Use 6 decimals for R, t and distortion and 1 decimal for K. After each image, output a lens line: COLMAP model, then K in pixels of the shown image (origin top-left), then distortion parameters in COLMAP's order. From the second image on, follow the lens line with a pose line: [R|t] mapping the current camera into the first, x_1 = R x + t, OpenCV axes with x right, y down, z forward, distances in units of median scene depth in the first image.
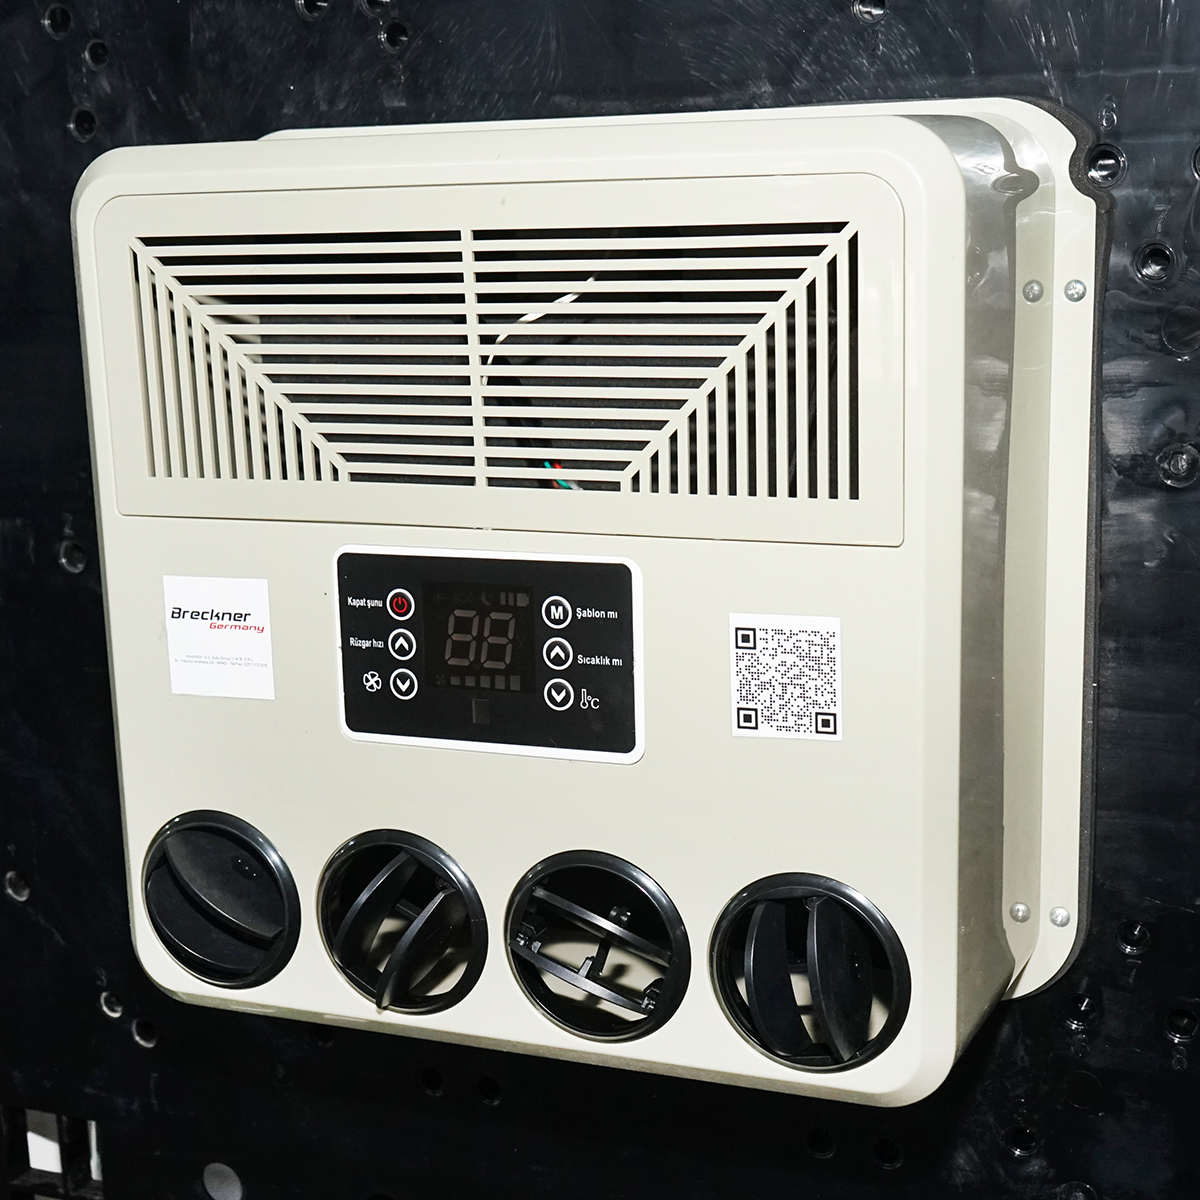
lens RADIAL K [[2277.6, 0, 599.9], [0, 2277.6, 718.0], [0, 0, 1]] dist [-0.067018, 0.263558]
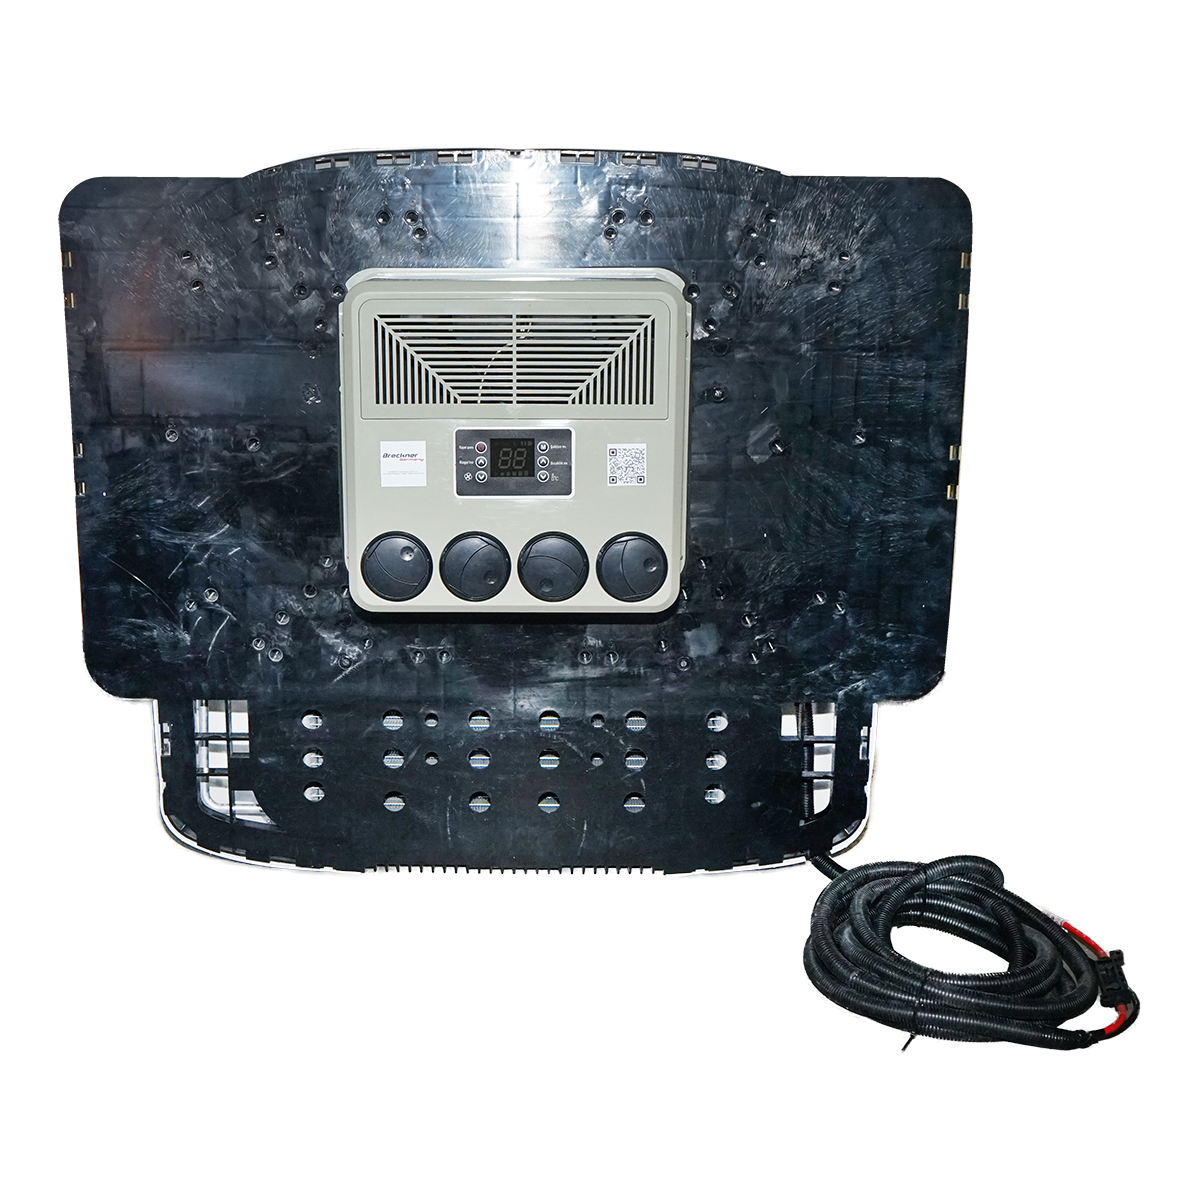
lens RADIAL K [[2277.6, 0, 599.9], [0, 2277.6, 718.0], [0, 0, 1]] dist [-0.067018, 0.263558]
pose [[0.881494, -0.079541, 0.465448, -1.283925], [0.076032, 0.996757, 0.026342, 0.217958], [-0.466034, 0.012169, 0.884683, -1.526593]]
